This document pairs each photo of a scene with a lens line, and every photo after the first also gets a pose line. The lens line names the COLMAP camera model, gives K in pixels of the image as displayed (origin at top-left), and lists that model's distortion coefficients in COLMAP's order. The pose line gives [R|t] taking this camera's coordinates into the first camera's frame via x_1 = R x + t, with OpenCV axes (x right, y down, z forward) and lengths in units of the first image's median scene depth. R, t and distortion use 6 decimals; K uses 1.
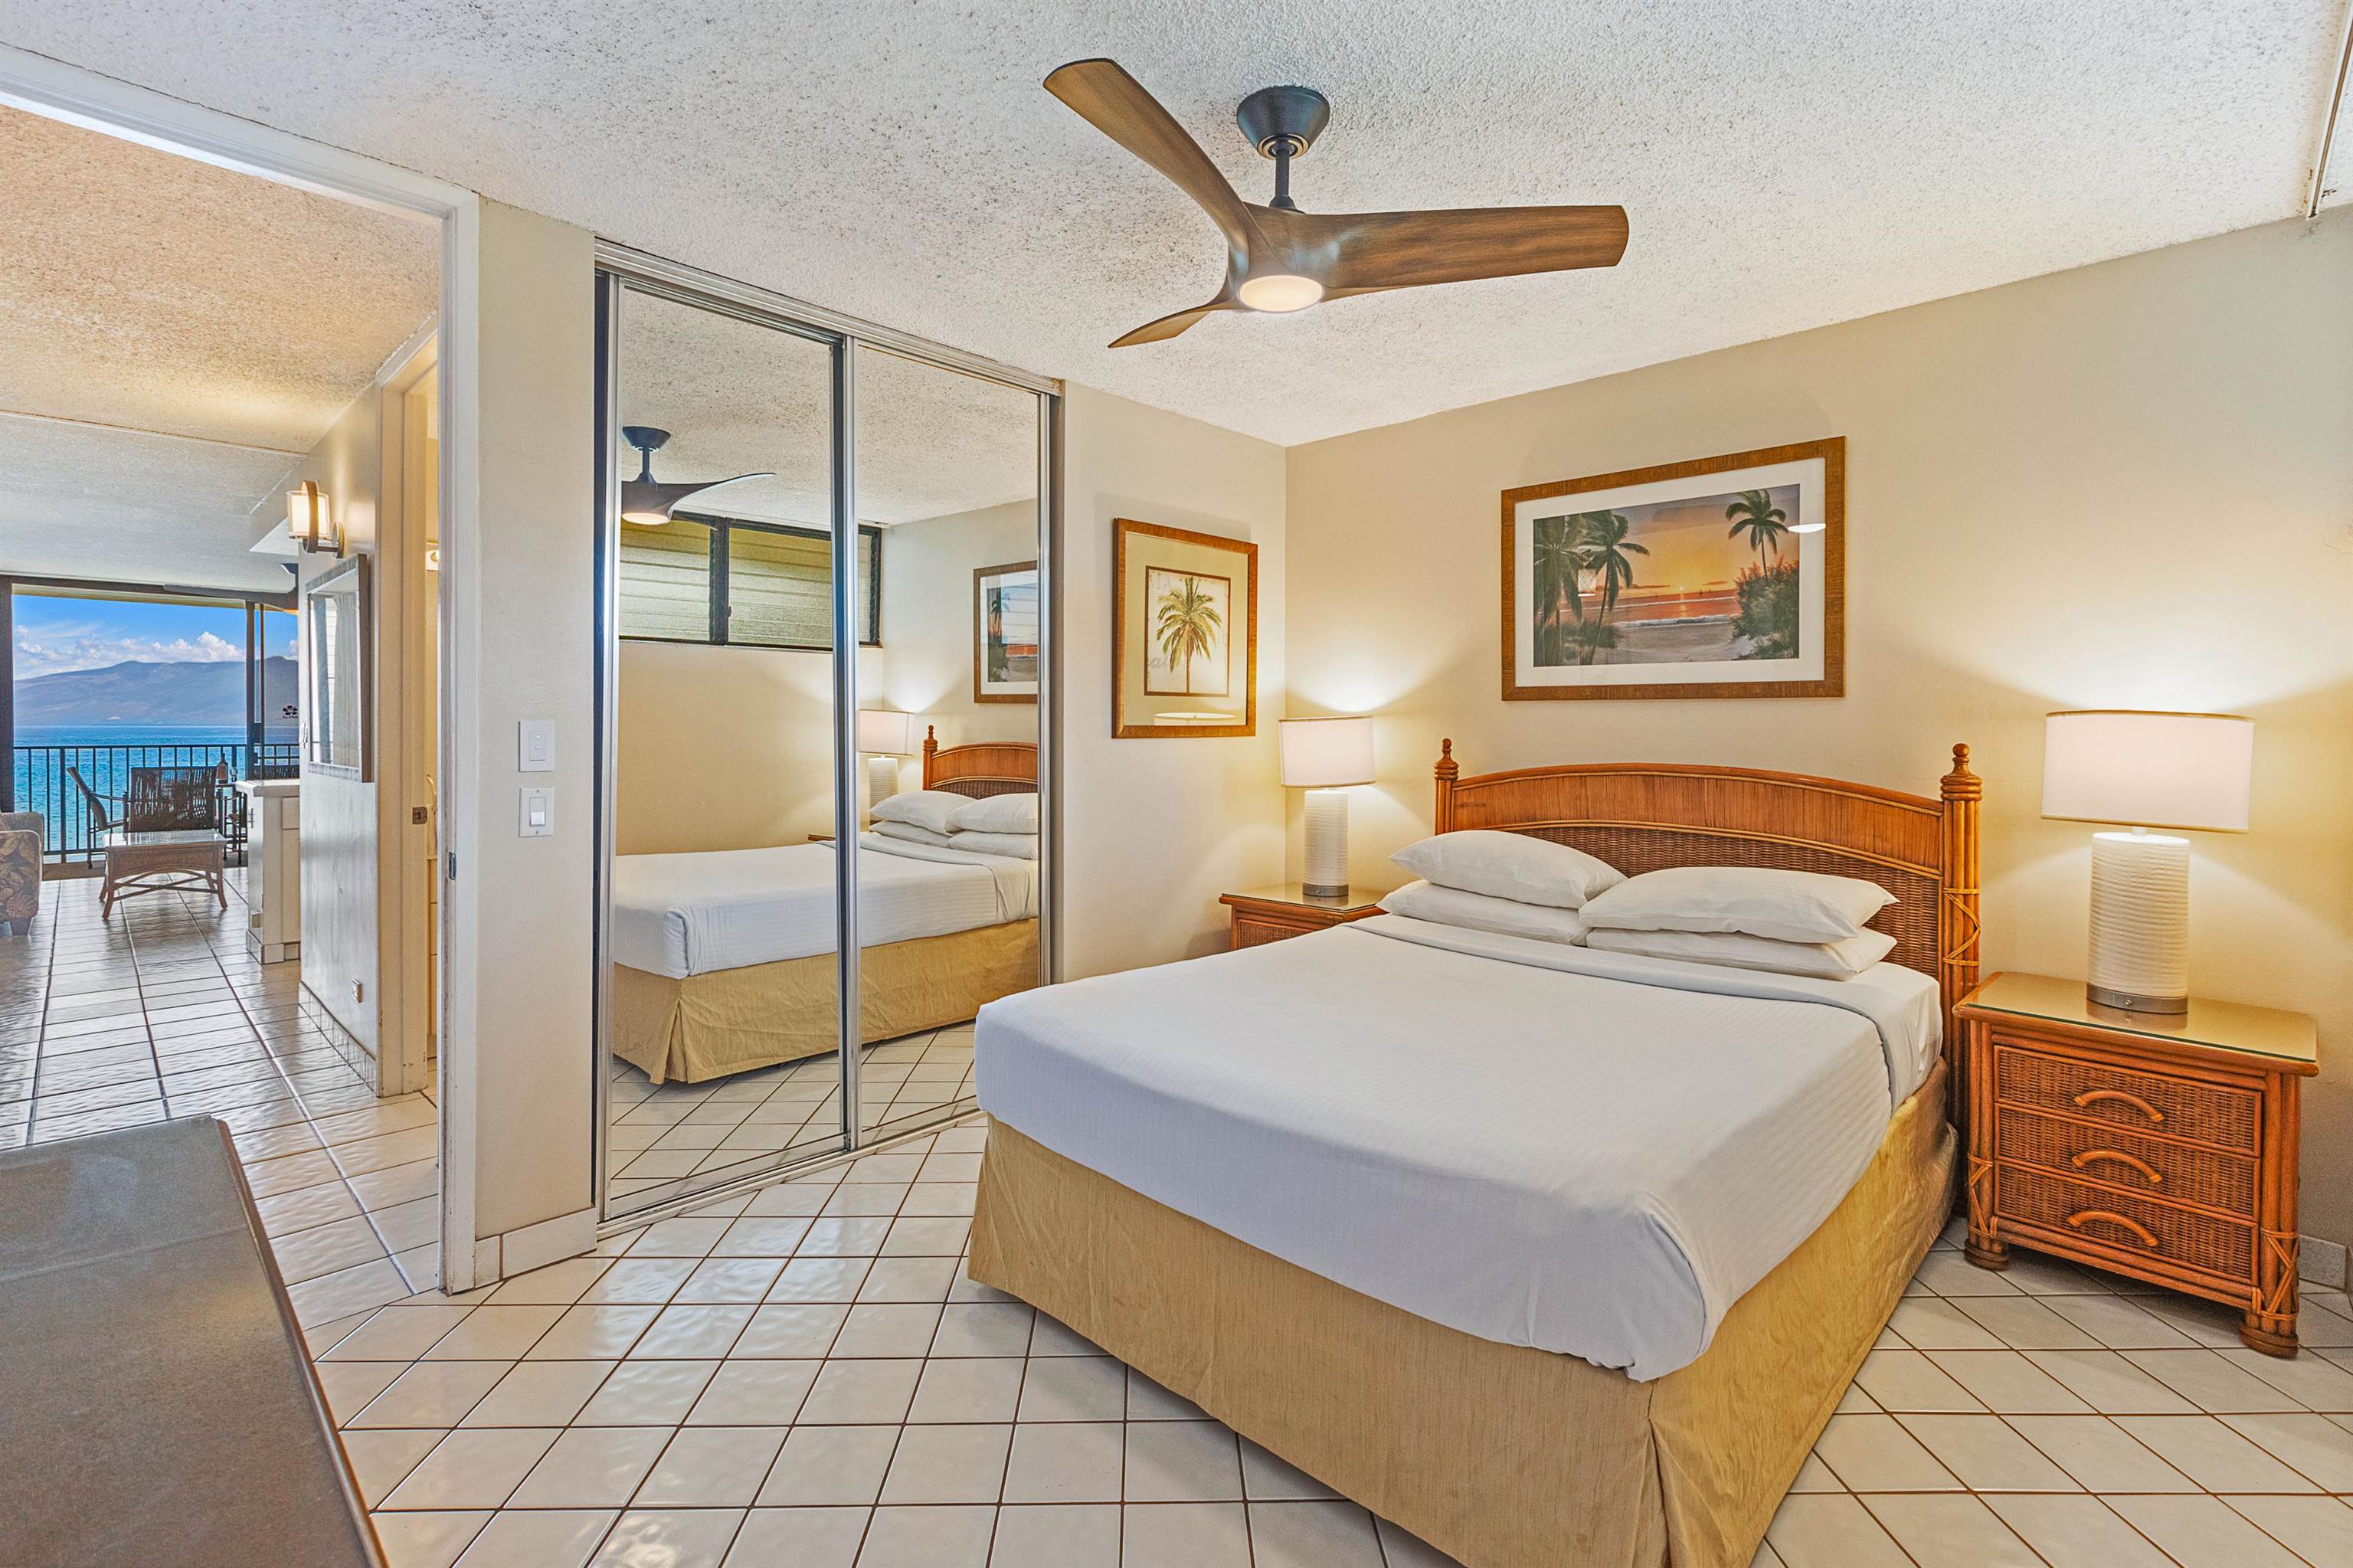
lens RADIAL K [[1072.8, 0, 1173.6], [0, 1072.8, 732.8], [0, 0, 1]] dist [0.003520, -0.001202]
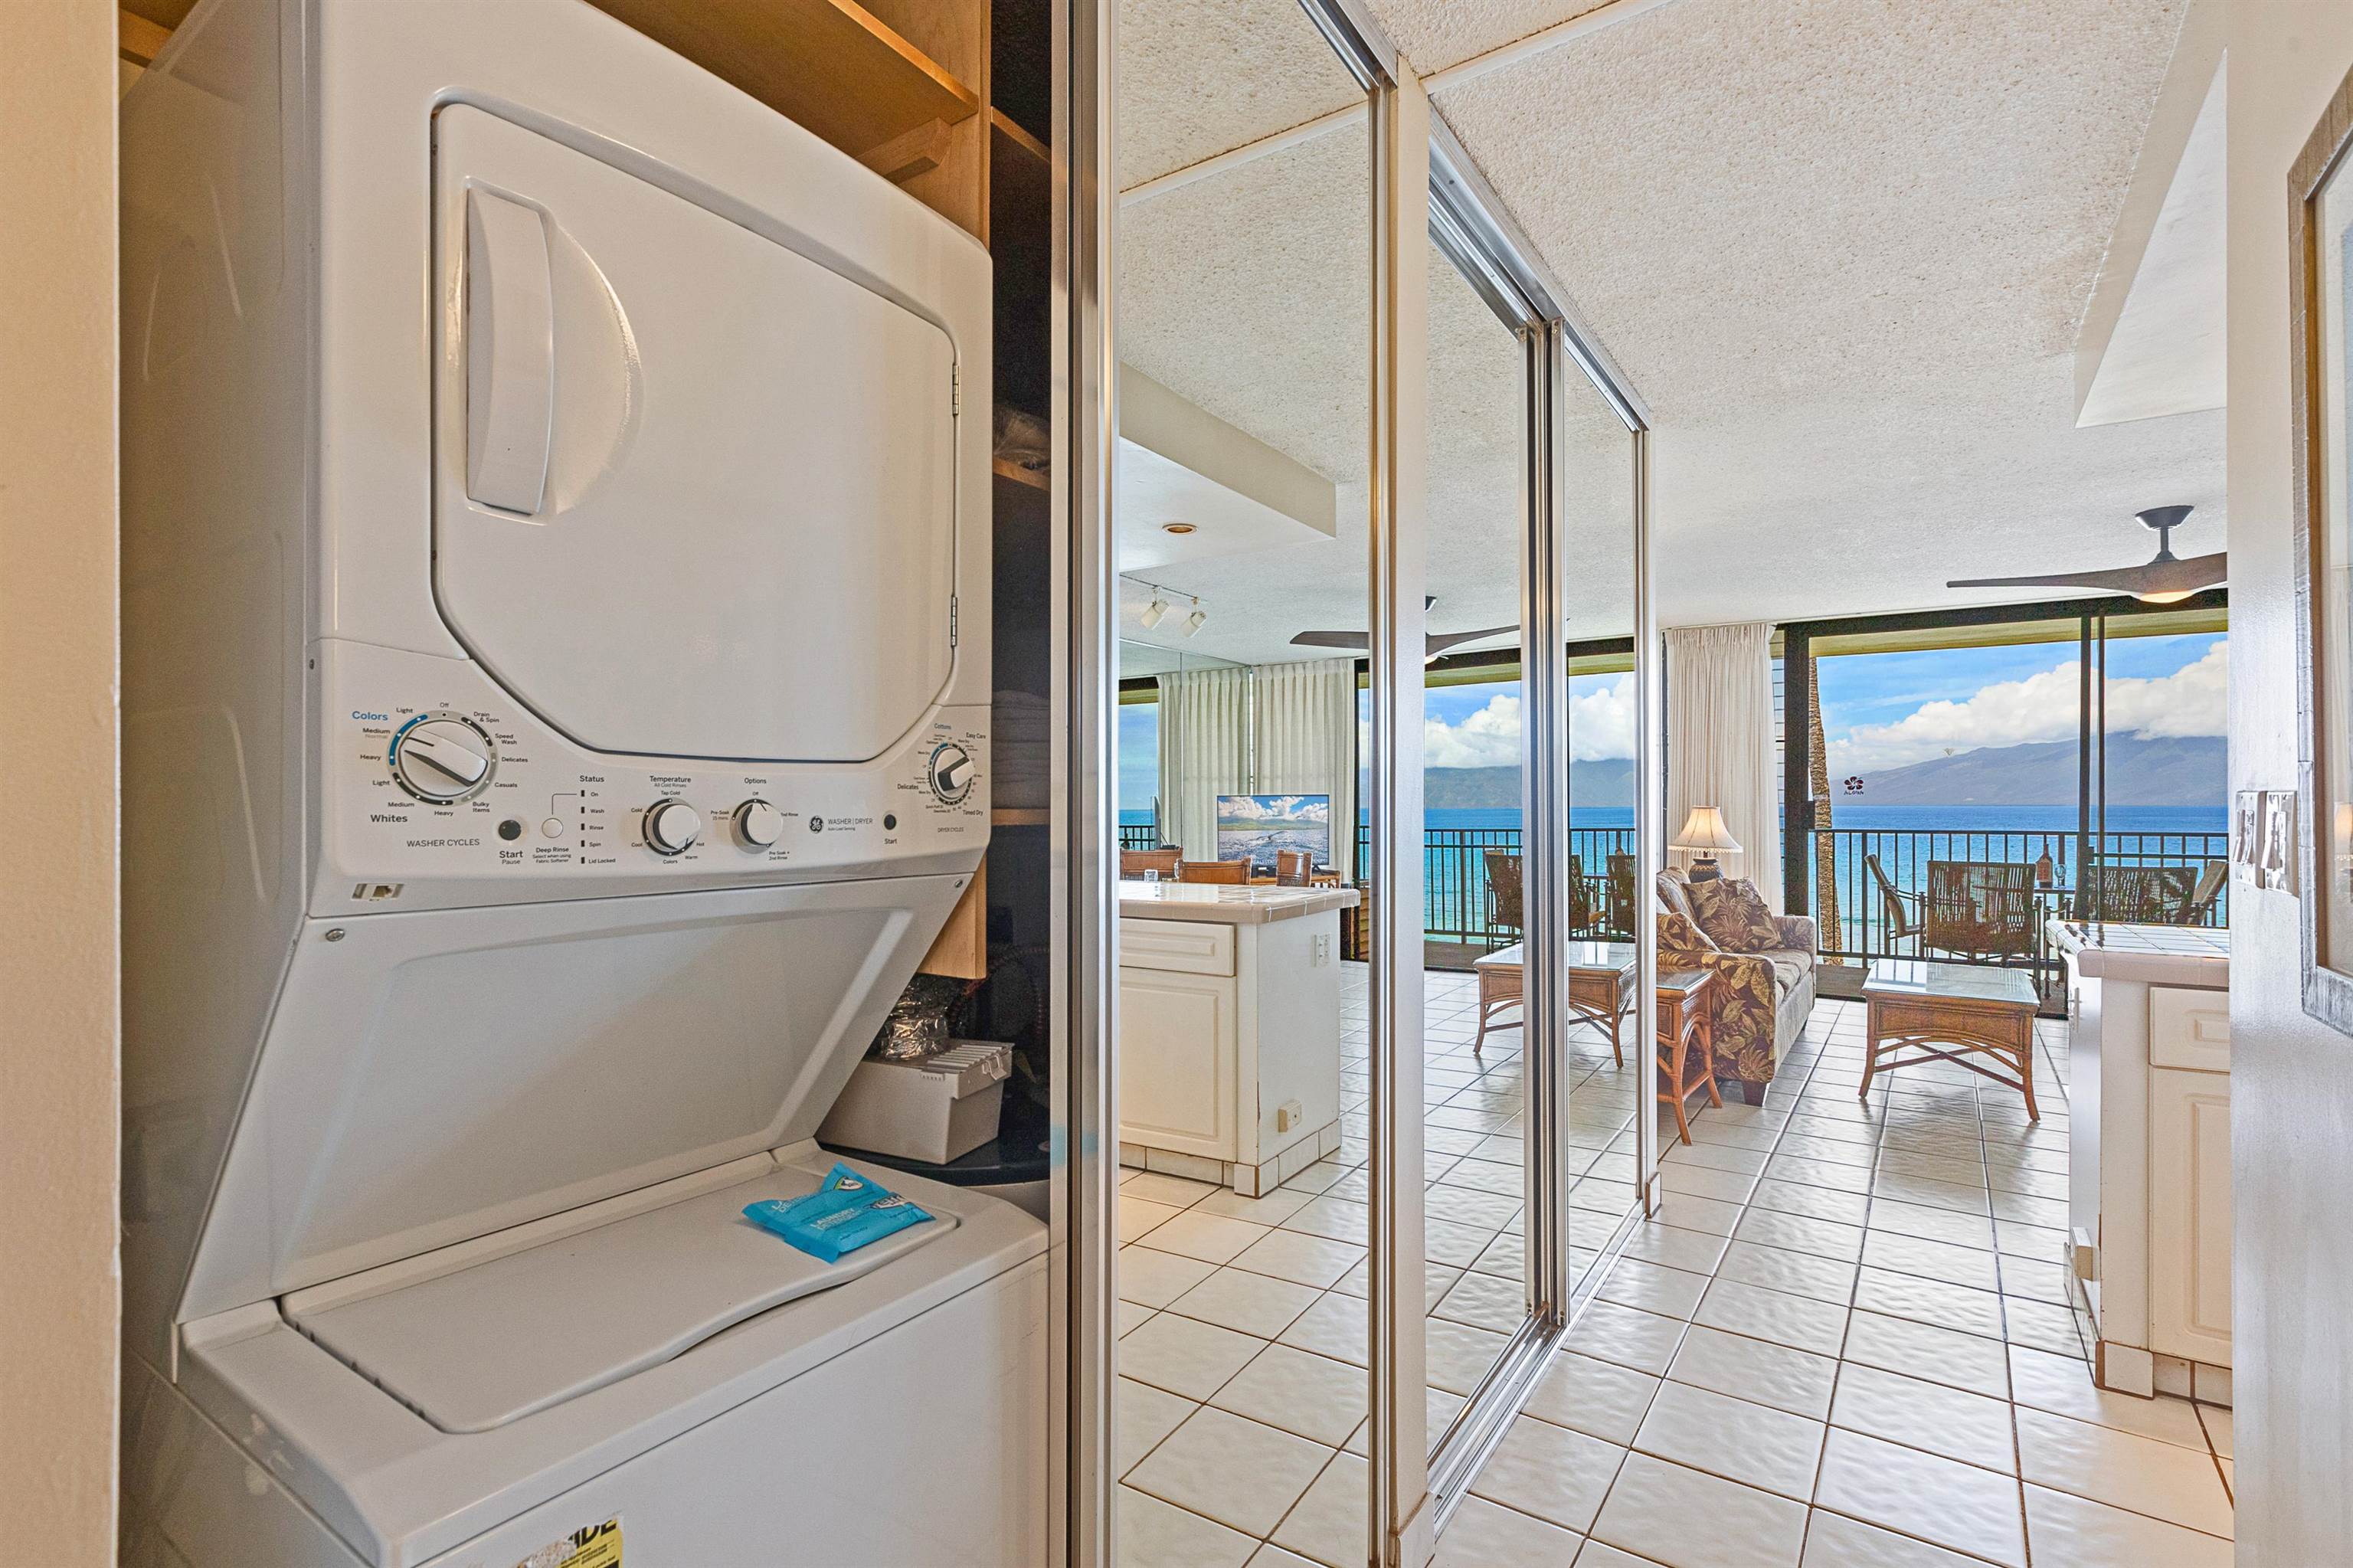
lens RADIAL K [[1072.8, 0, 1191.1], [0, 1072.8, 810.0], [0, 0, 1]] dist [0.003520, -0.001202]
pose [[0.162980, -0.001240, -0.986629, -0.699227], [-0.002061, 0.999997, -0.001597, -0.002917], [0.986627, 0.002294, 0.162977, 0.827784]]
